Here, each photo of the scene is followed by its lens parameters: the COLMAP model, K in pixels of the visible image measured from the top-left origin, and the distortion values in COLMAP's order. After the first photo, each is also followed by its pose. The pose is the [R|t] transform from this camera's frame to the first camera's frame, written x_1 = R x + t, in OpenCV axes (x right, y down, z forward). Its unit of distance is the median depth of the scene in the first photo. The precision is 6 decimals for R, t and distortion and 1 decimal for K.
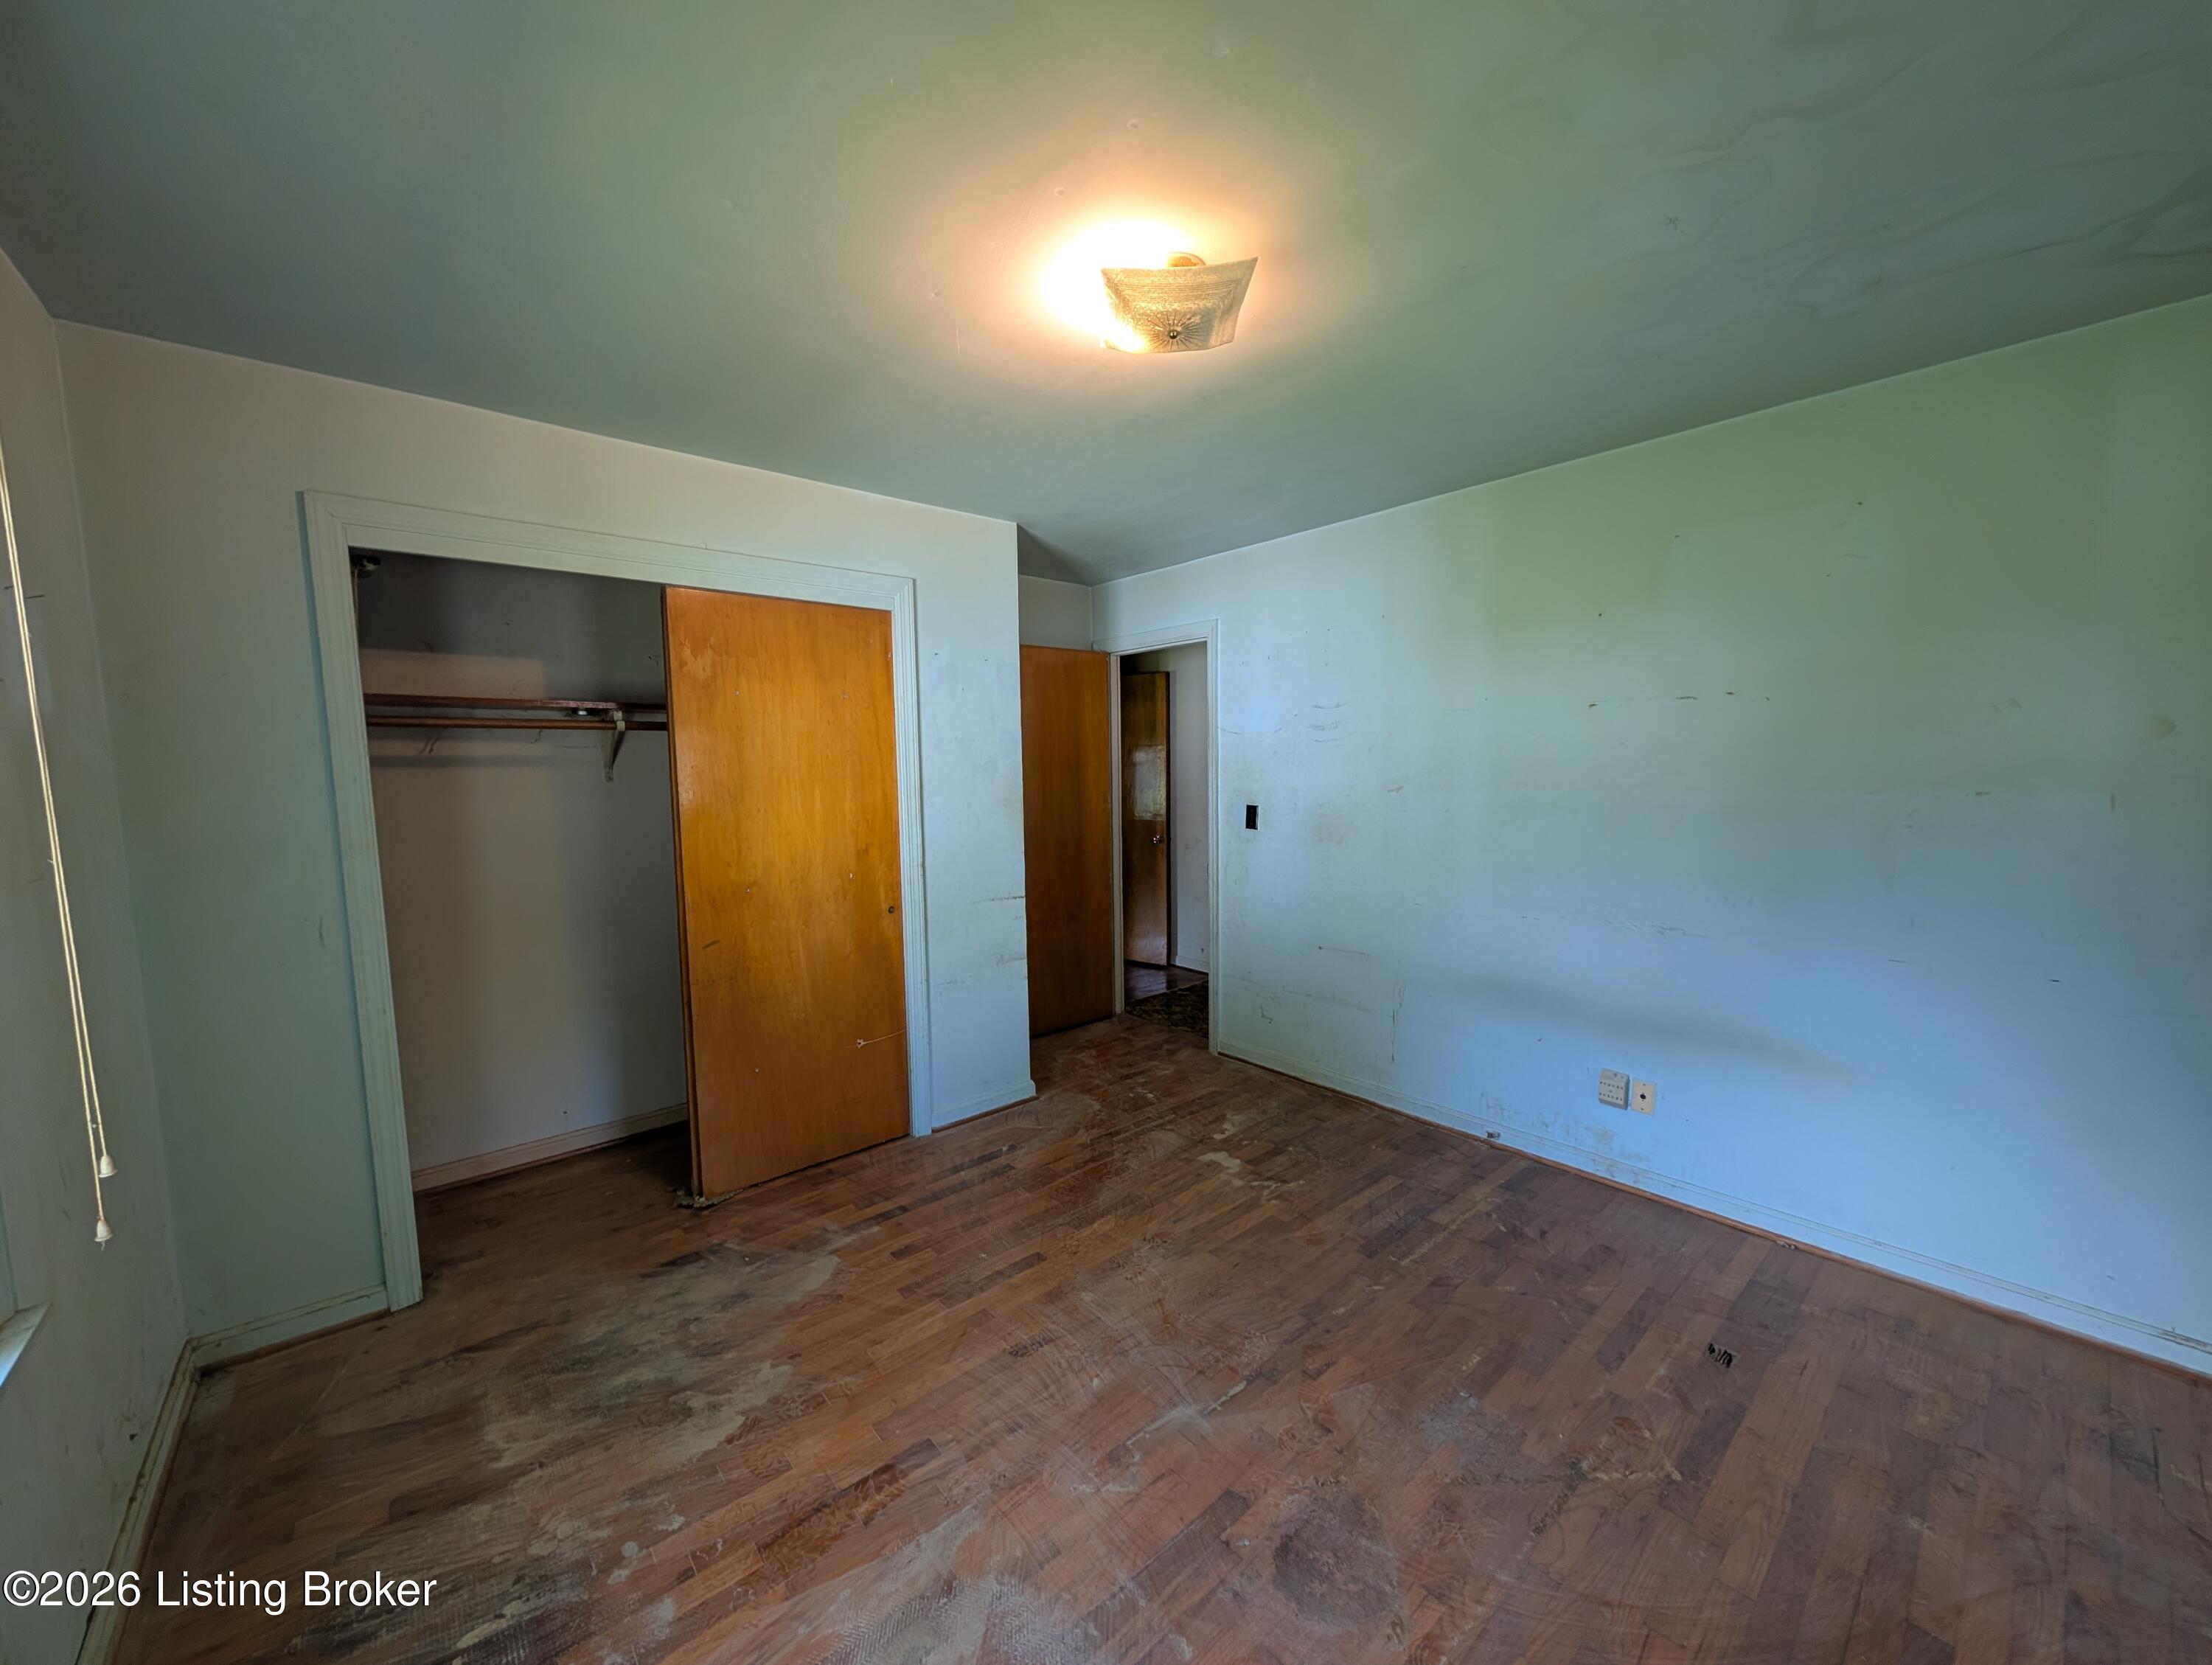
lens RADIAL K [[838.8, 0, 1106.9], [0, 838.8, 839.7], [0, 0, 1]] dist [-0.000465, 0.000229]
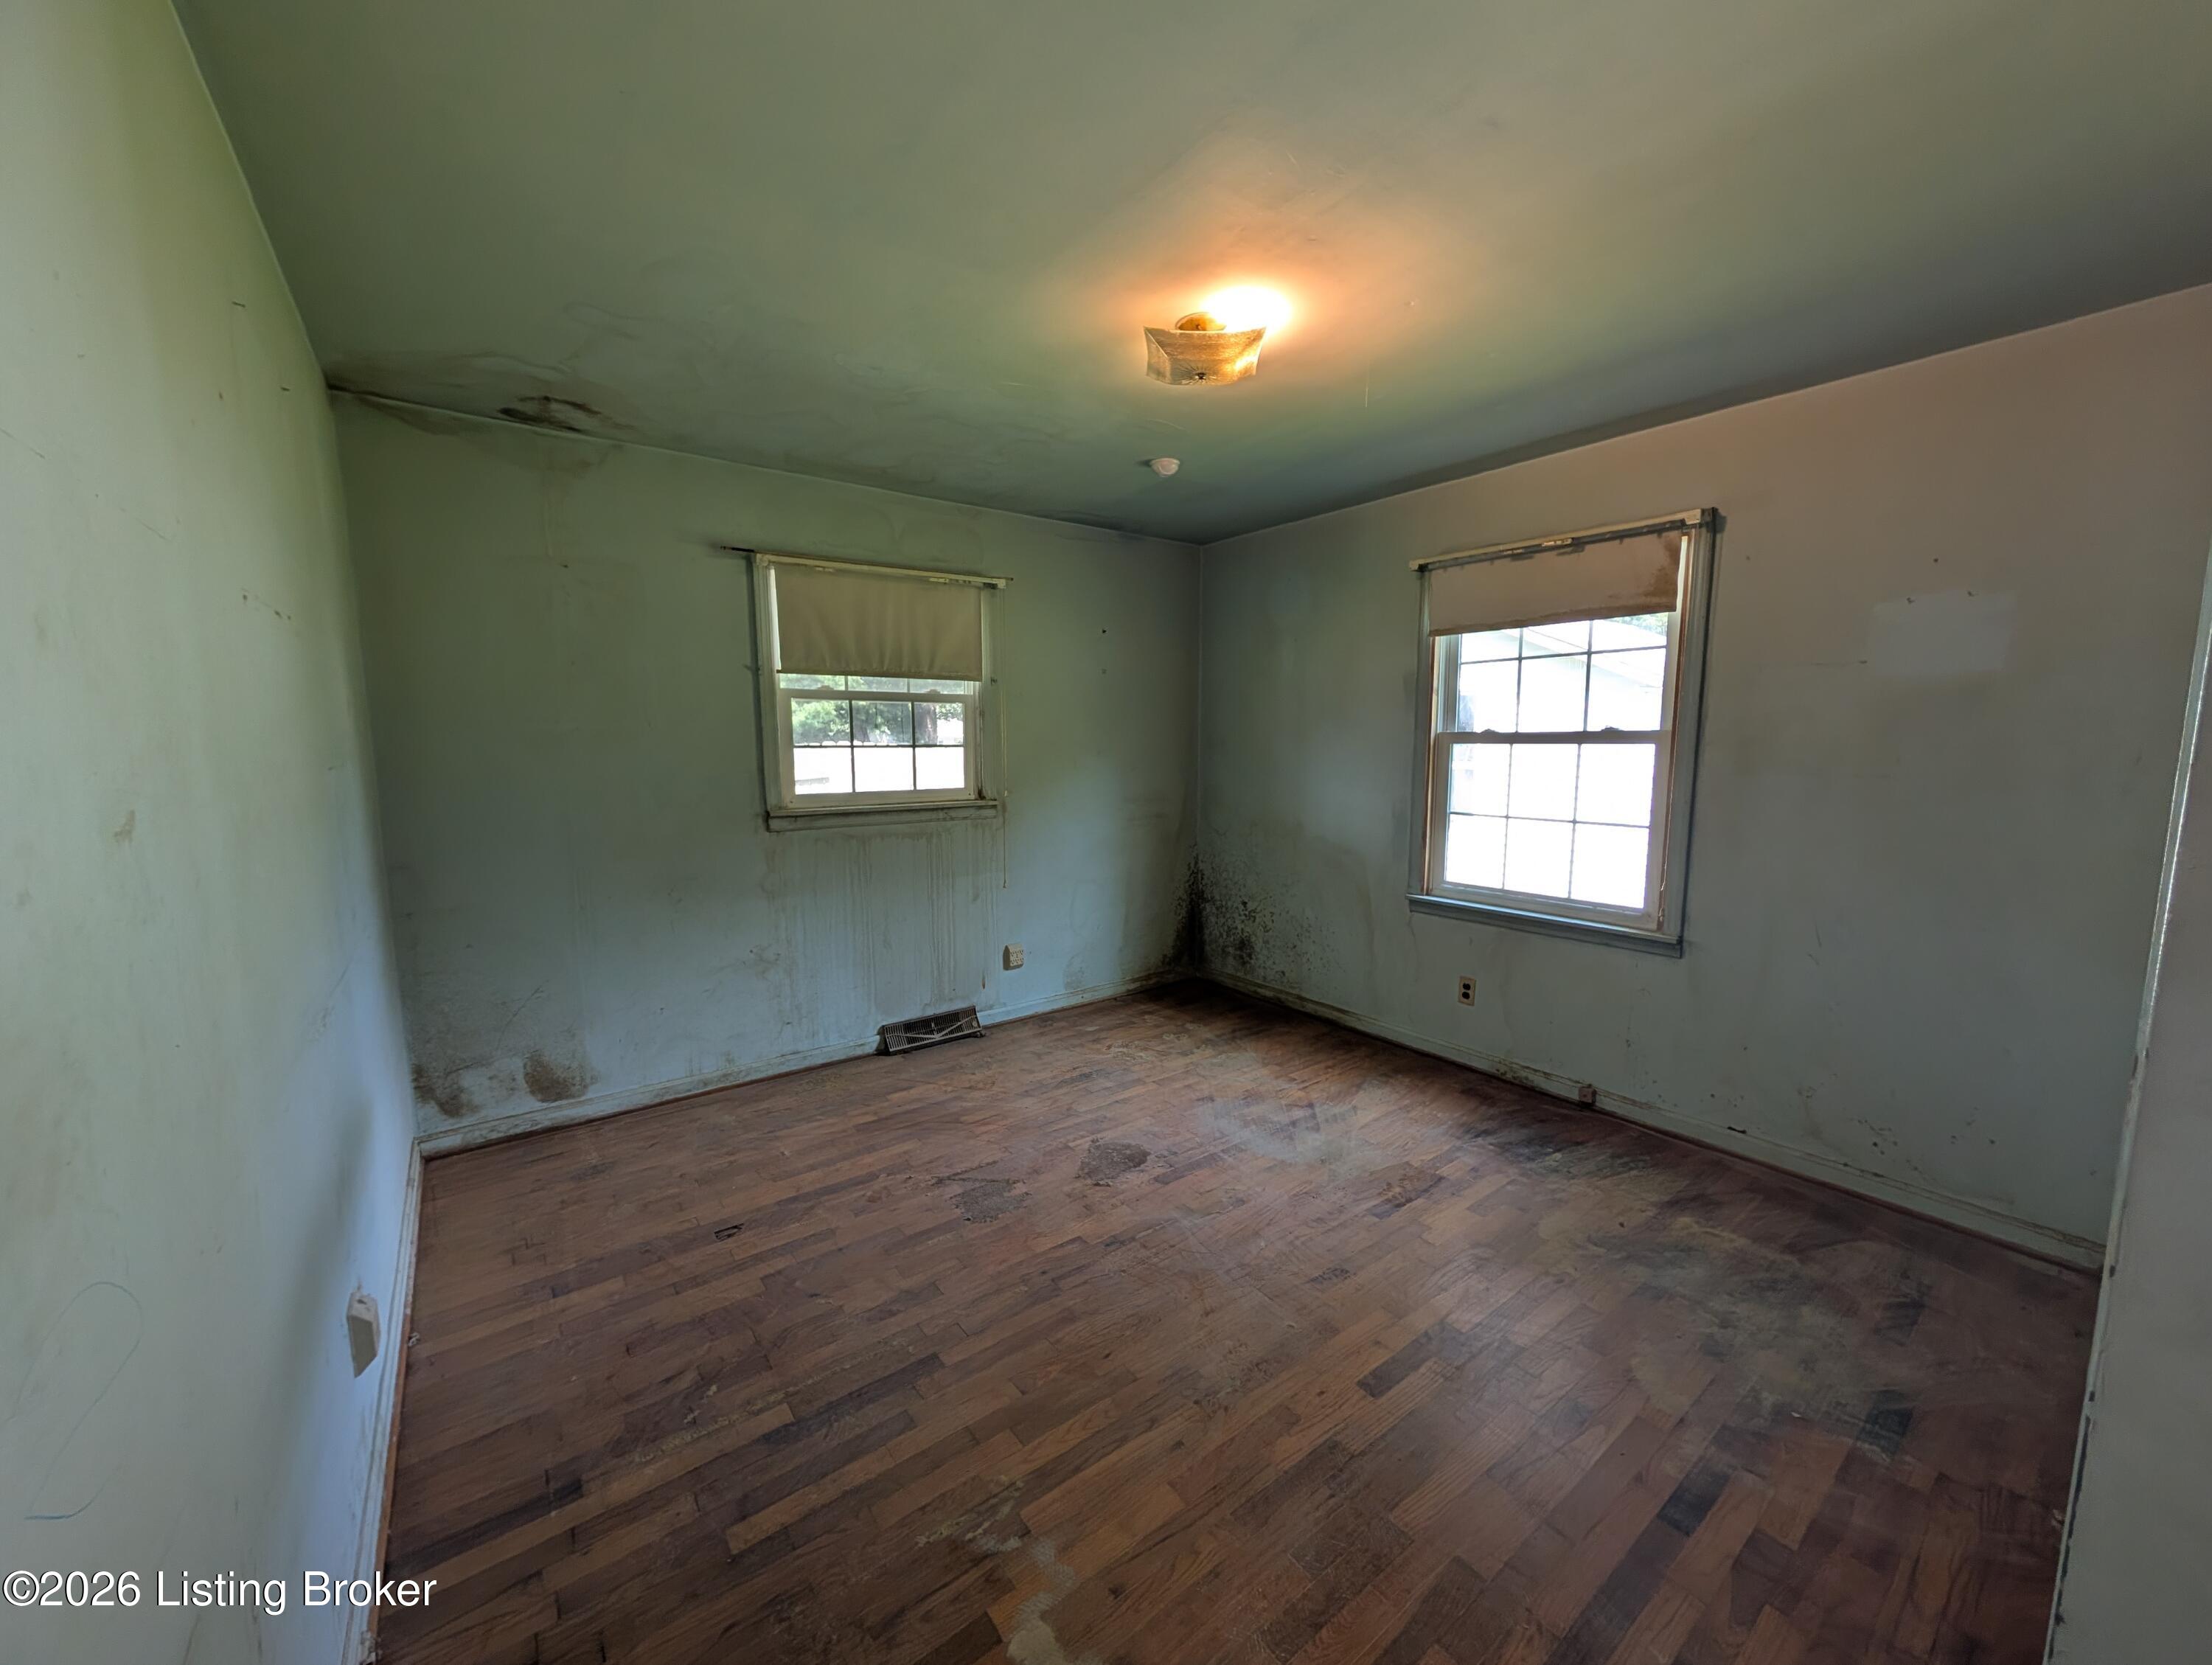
lens RADIAL K [[838.8, 0, 1104.9], [0, 838.8, 838.8], [0, 0, 1]] dist [-0.000465, 0.000229]
pose [[-0.997232, 0.008898, 0.073824, 0.108367], [0.024686, 0.976122, 0.215814, -0.160844], [-0.070141, 0.217039, -0.973640, 1.912895]]
